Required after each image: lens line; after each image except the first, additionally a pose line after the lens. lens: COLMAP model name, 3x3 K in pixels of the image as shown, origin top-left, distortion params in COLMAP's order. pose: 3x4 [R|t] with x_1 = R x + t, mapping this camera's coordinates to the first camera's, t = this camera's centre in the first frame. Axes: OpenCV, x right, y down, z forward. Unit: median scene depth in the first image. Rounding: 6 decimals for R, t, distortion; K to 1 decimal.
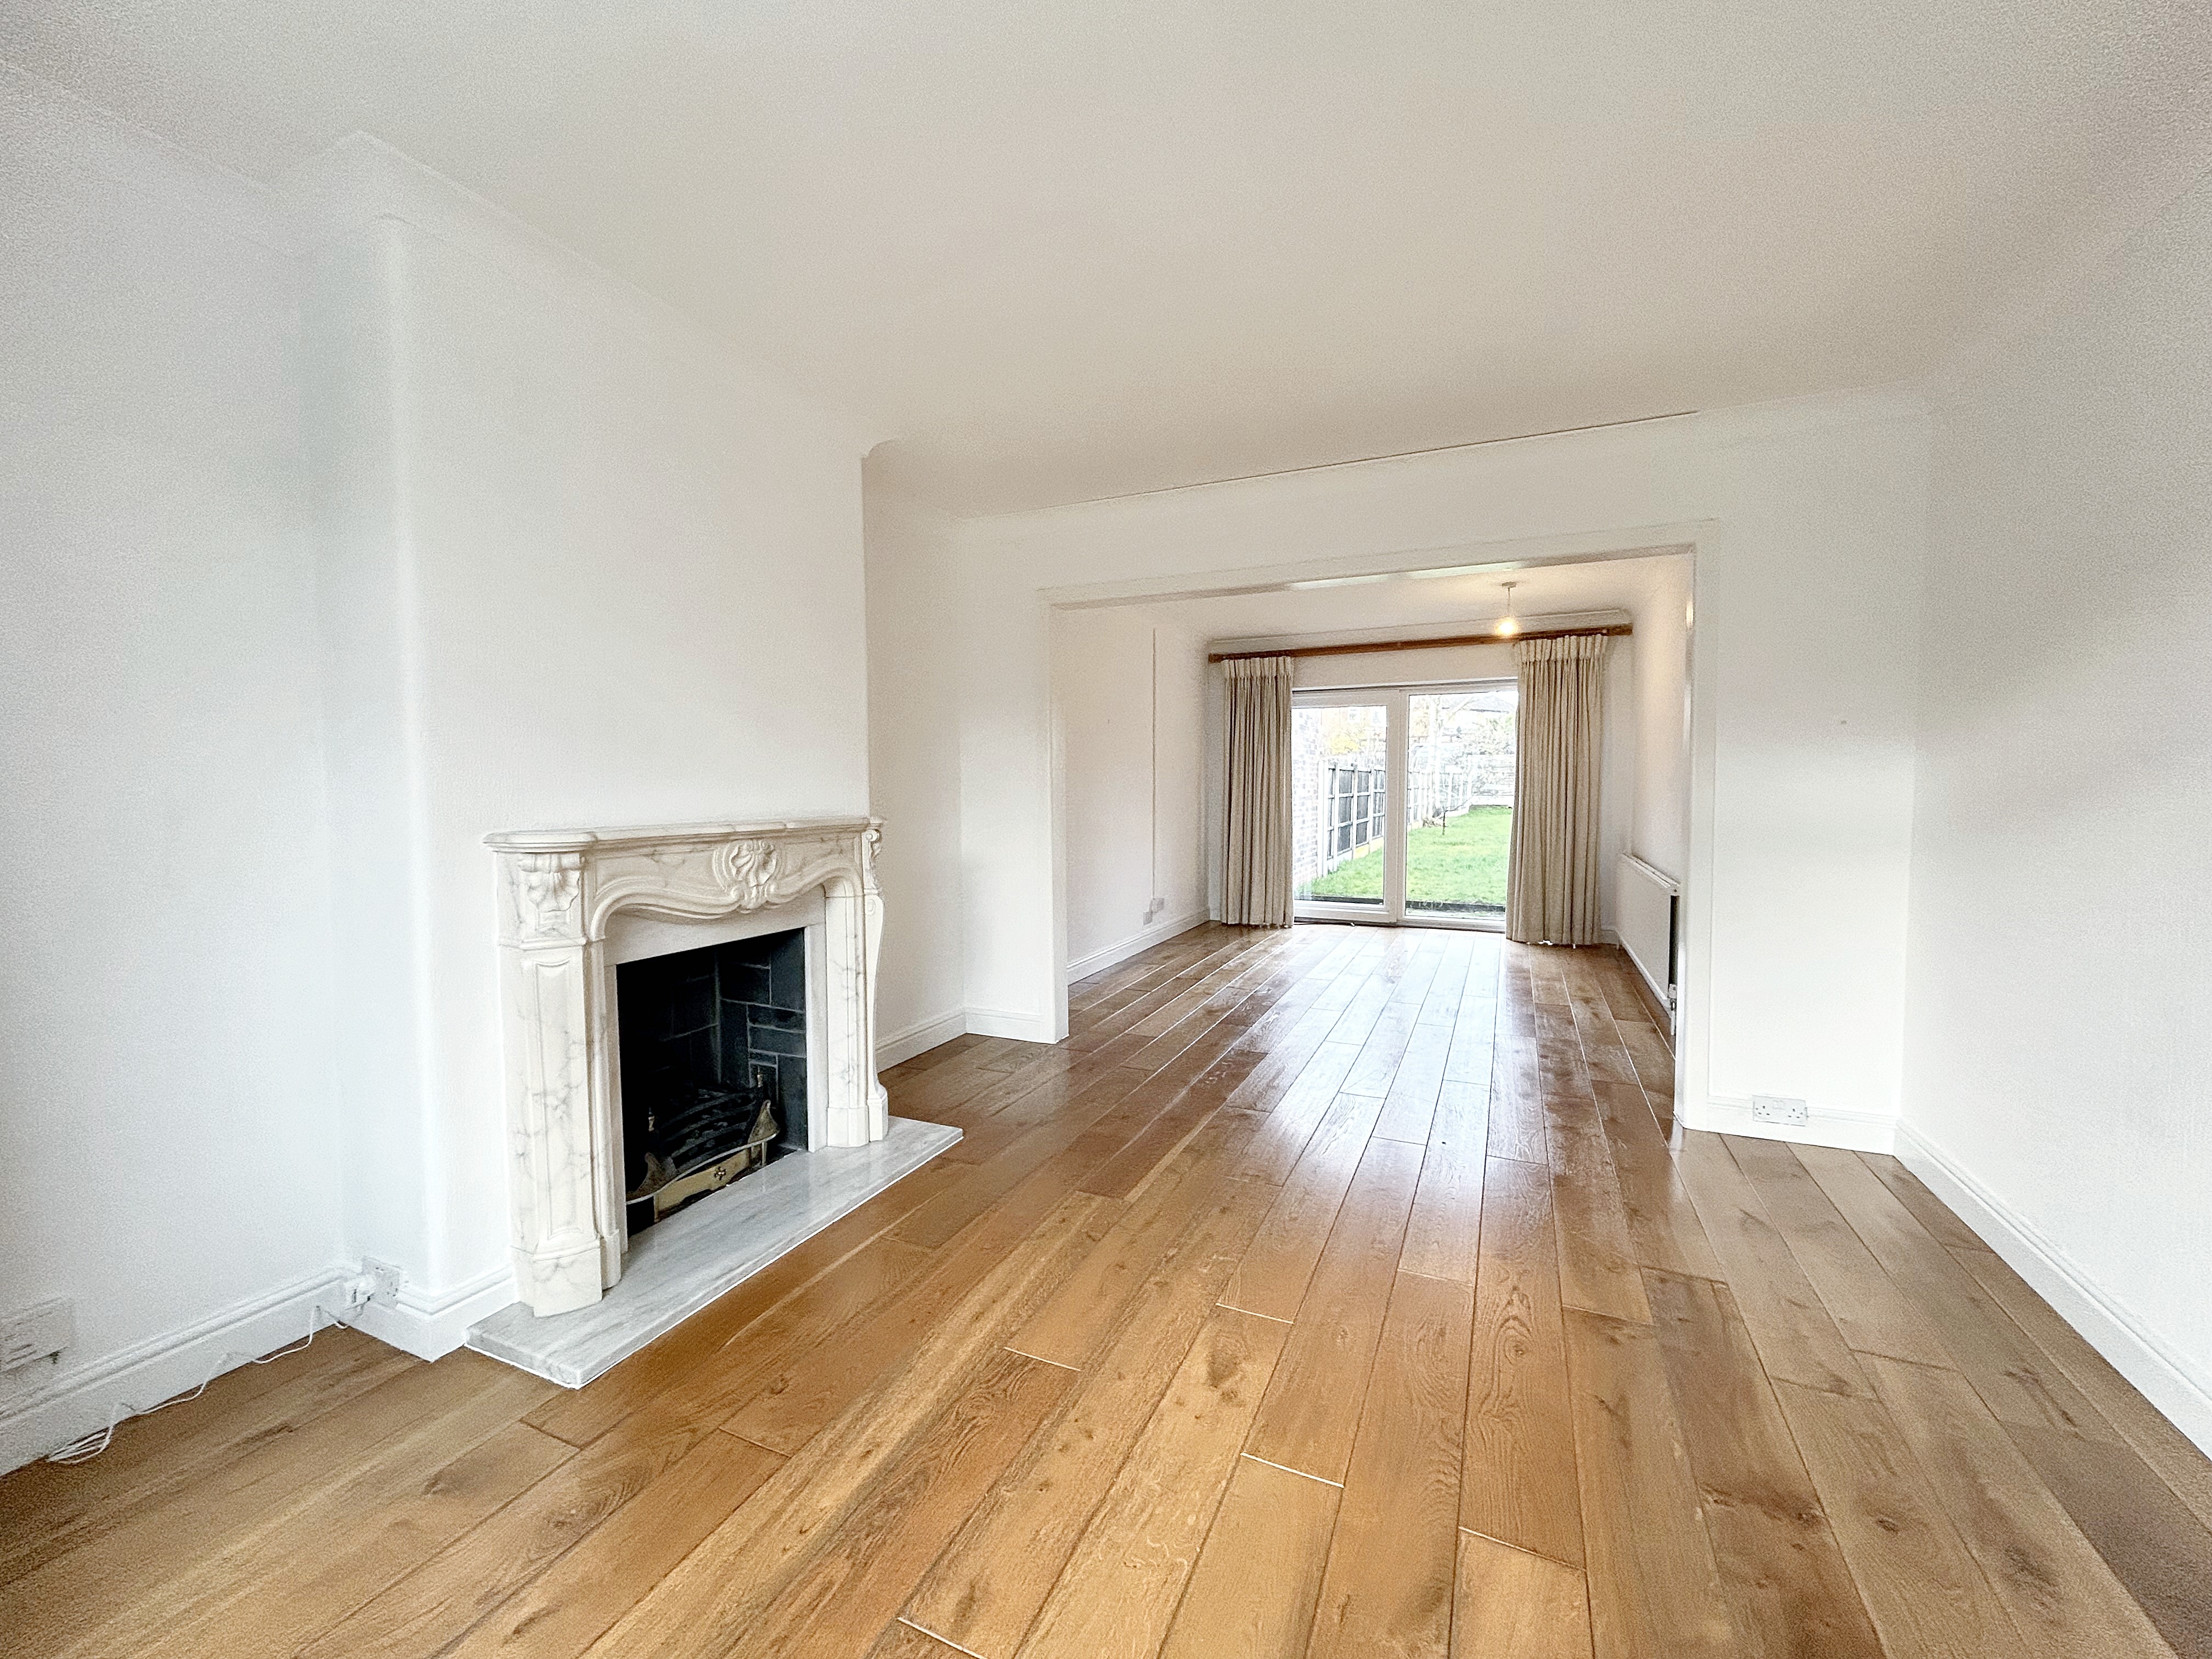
lens RADIAL K [[889.8, 0, 1105.4], [0, 889.8, 833.9], [0, 0, 1]] dist [-0.003709, -0.000689]
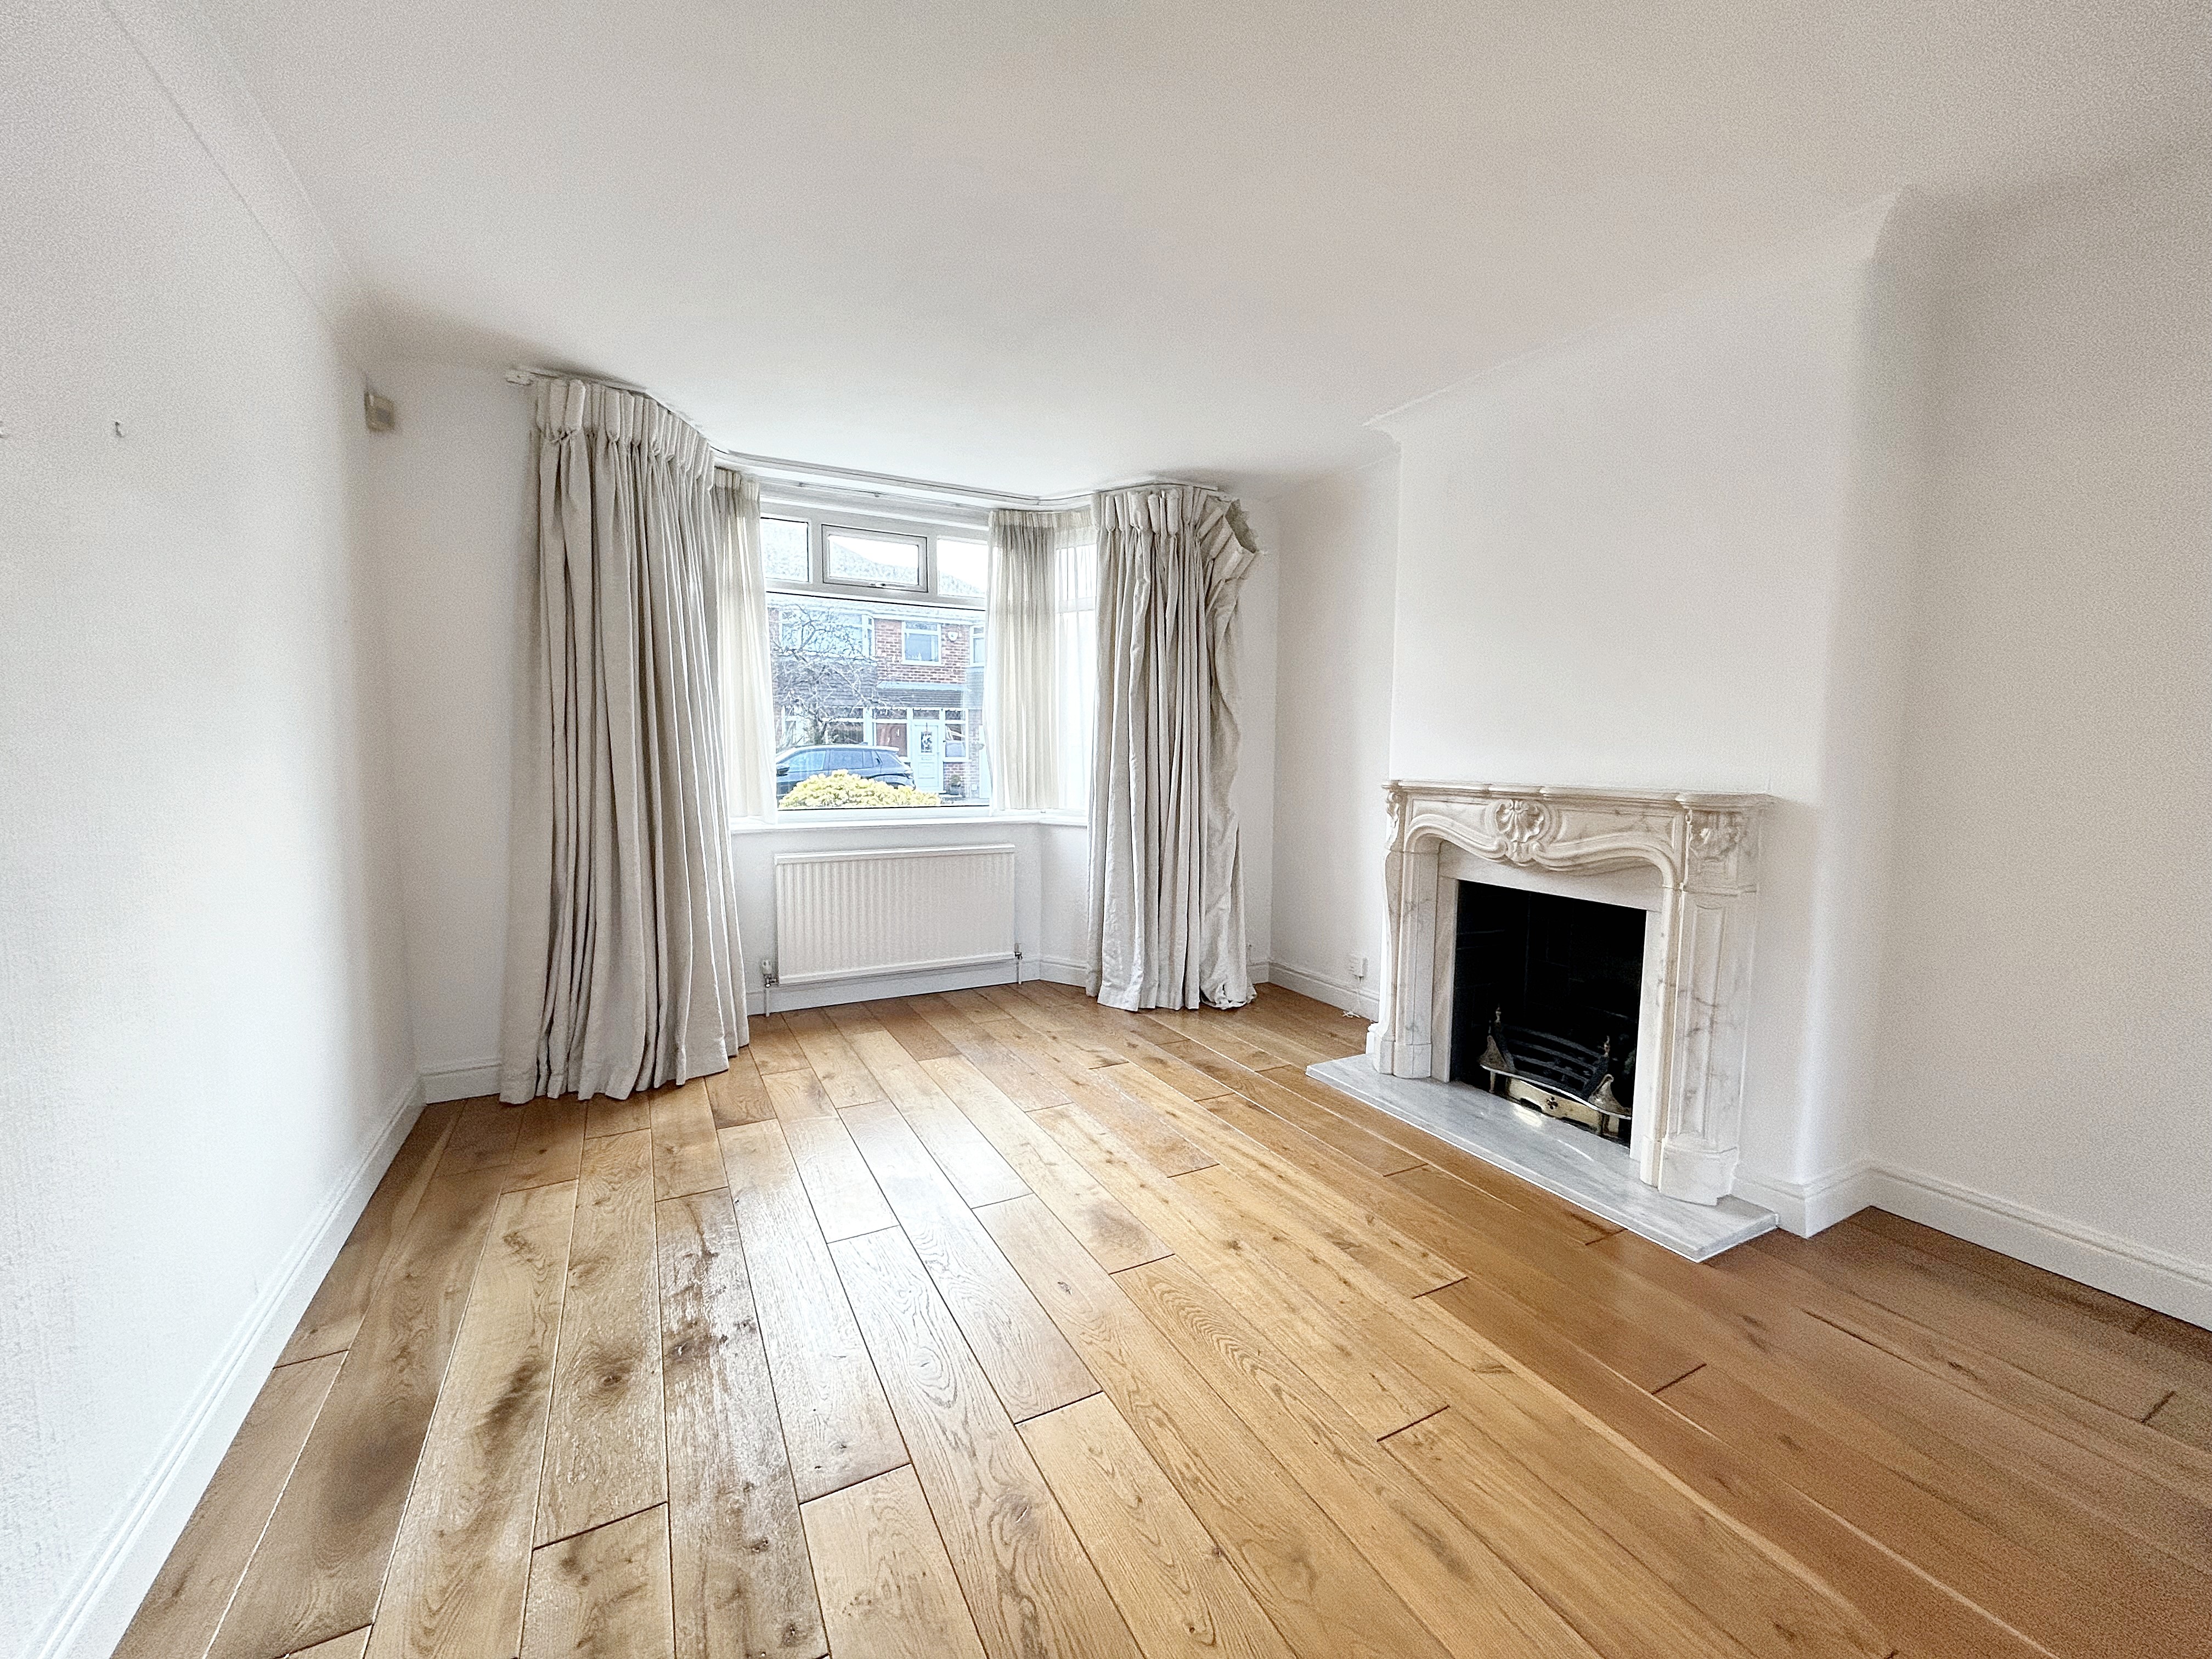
lens RADIAL K [[889.8, 0, 1104.4], [0, 889.8, 821.1], [0, 0, 1]] dist [-0.003709, -0.000689]
pose [[-0.610059, 0.061978, -0.789928, 0.296215], [-0.051918, 0.991667, 0.117903, -0.026406], [0.790653, 0.112939, -0.601758, 0.463339]]
